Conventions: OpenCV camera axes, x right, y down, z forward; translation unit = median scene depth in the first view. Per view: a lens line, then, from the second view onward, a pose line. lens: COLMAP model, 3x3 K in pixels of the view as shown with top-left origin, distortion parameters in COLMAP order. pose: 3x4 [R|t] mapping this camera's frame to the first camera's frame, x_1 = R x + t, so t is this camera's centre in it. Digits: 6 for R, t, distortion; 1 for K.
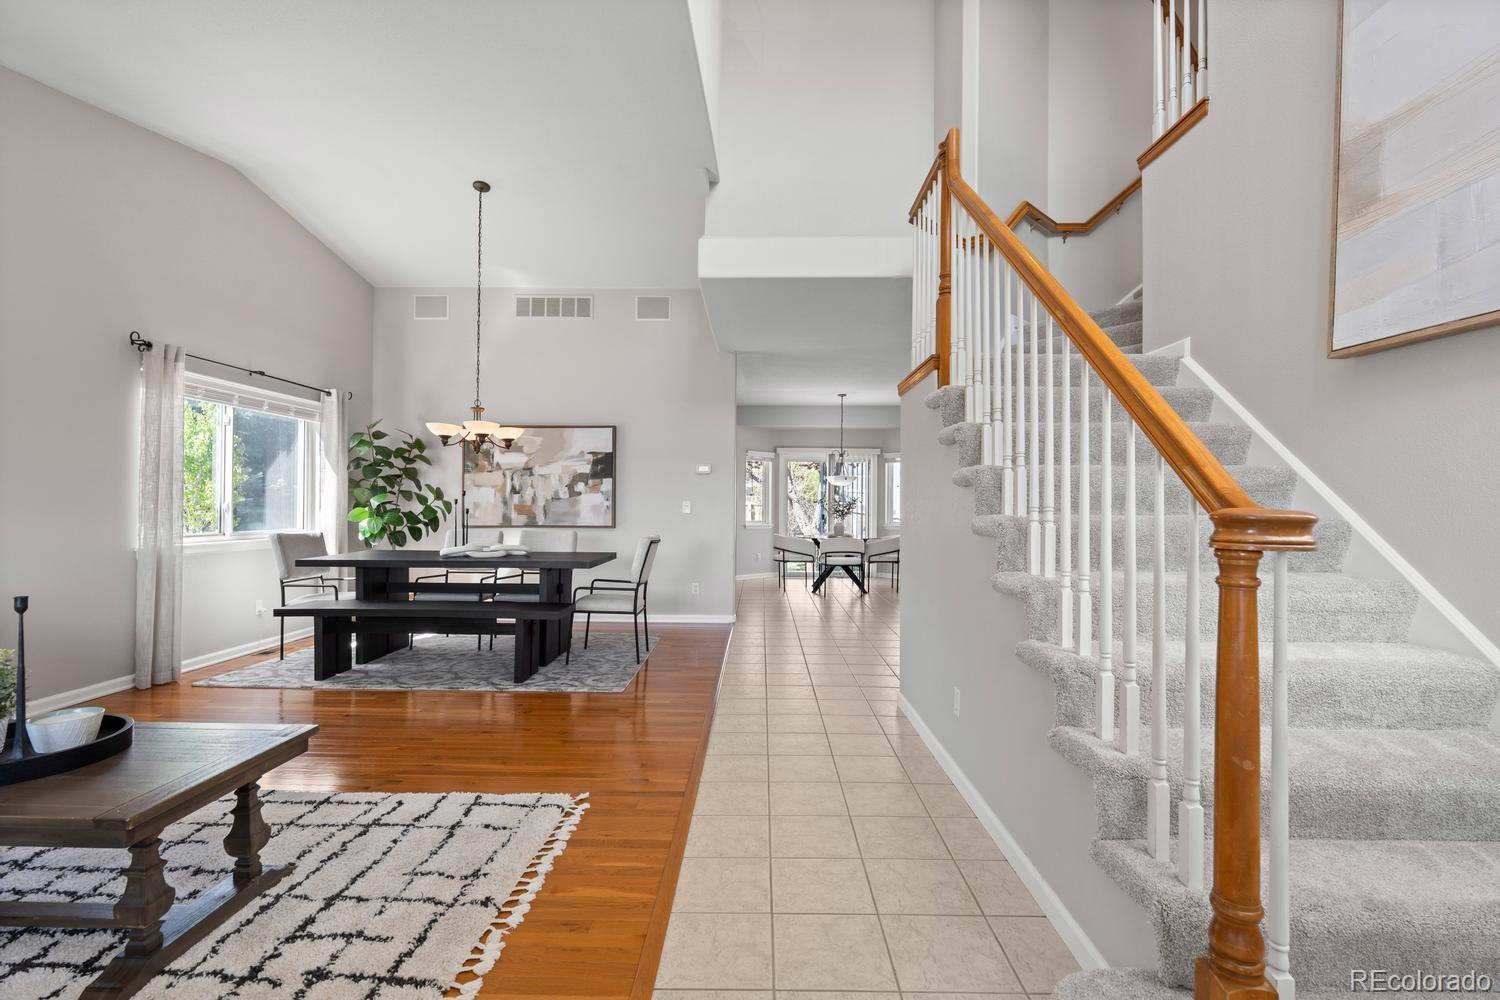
lens RADIAL K [[670.3, 0, 753.4], [0, 670.3, 506.1], [0, 0, 1]] dist [-0.006709, 0.000027]
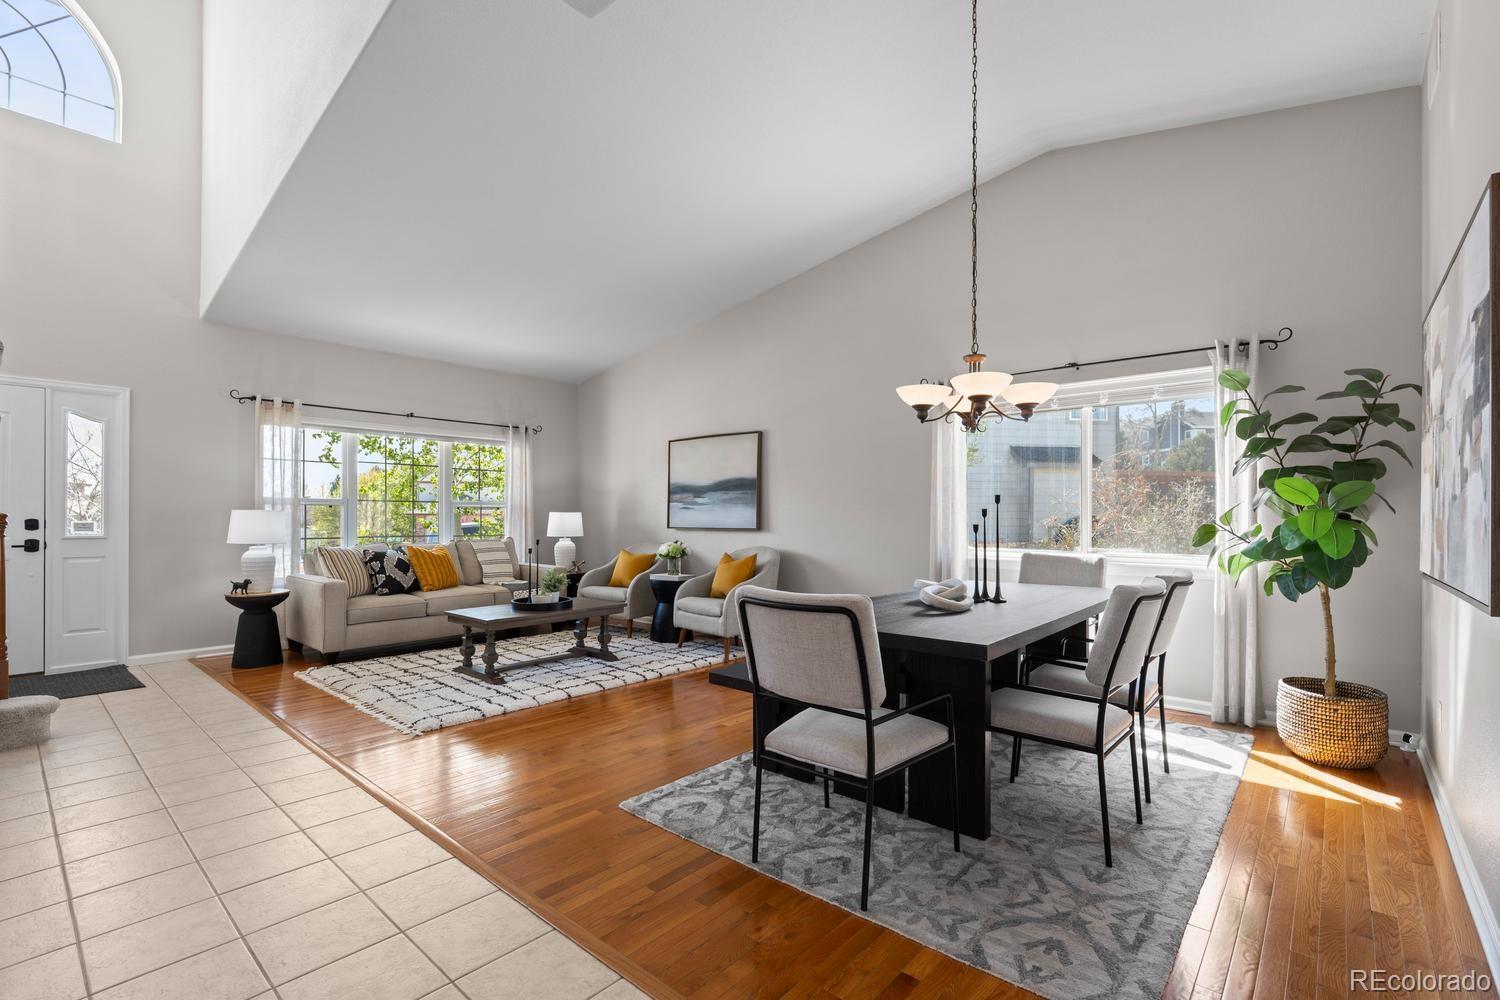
lens RADIAL K [[668.4, 0, 748.2], [0, 668.4, 519.4], [0, 0, 1]] dist [-0.006111, 0.000107]
pose [[-0.649821, -0.005424, -0.760068, 0.394492], [-0.007091, 0.999974, -0.001074, 0.003609], [0.760054, 0.004692, -0.649842, 2.815440]]
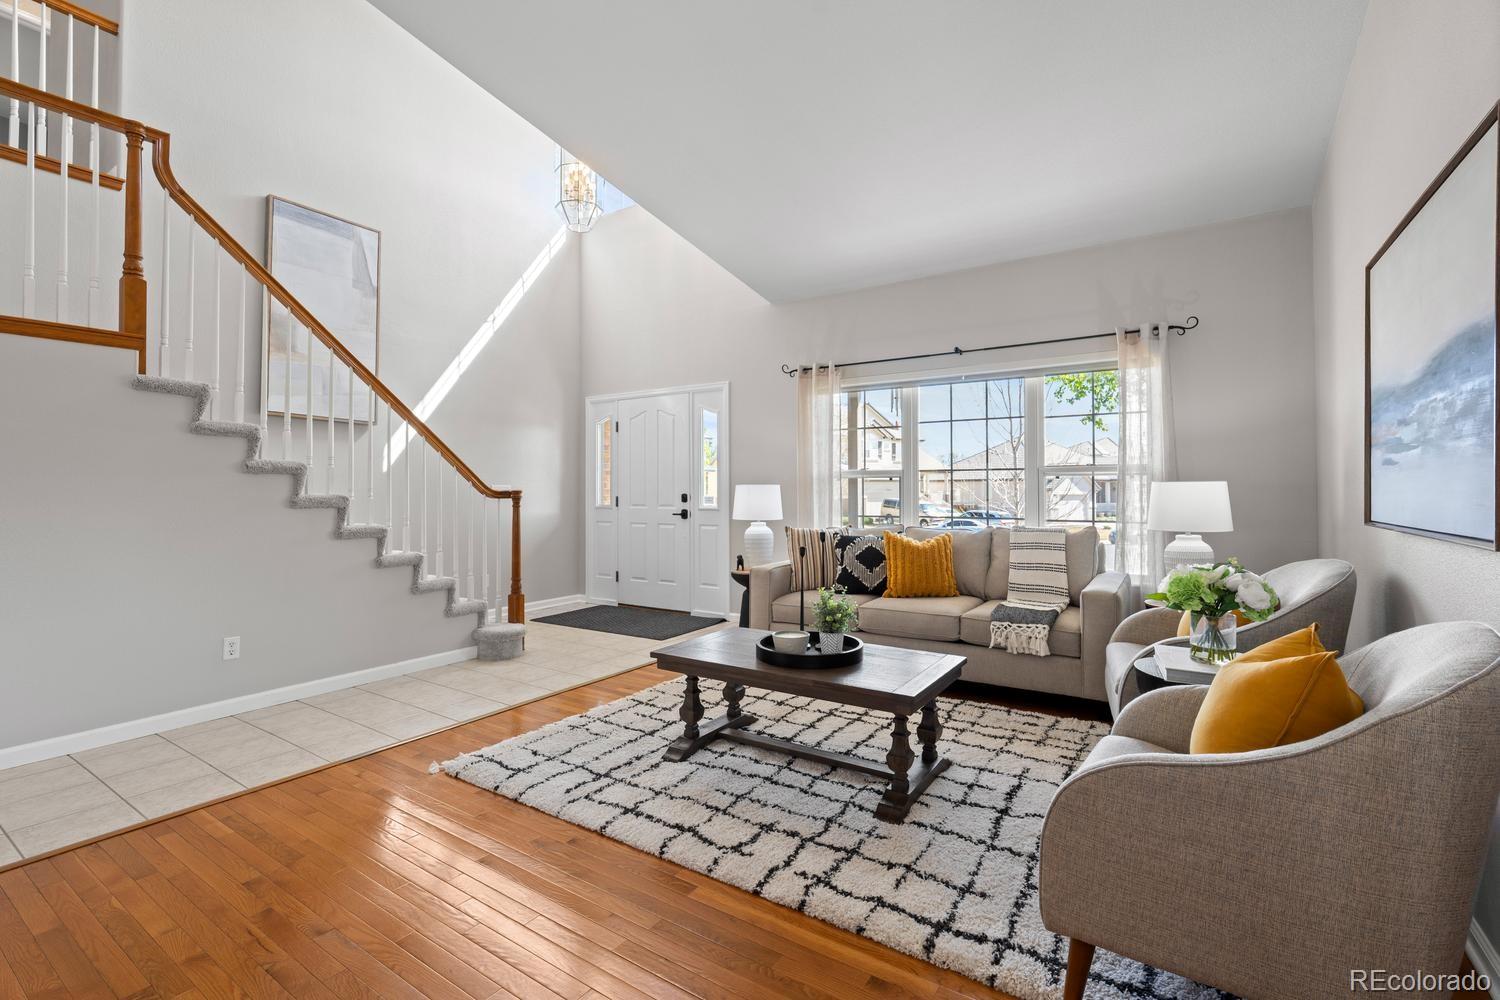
lens RADIAL K [[673.4, 0, 751.4], [0, 673.4, 478.0], [0, 0, 1]] dist [-0.003458, -0.000119]
pose [[-0.842946, 0.004843, 0.537977, -1.478389], [-0.002532, 0.999913, -0.012969, -0.014062], [-0.537993, -0.012294, -0.842860, 1.934155]]
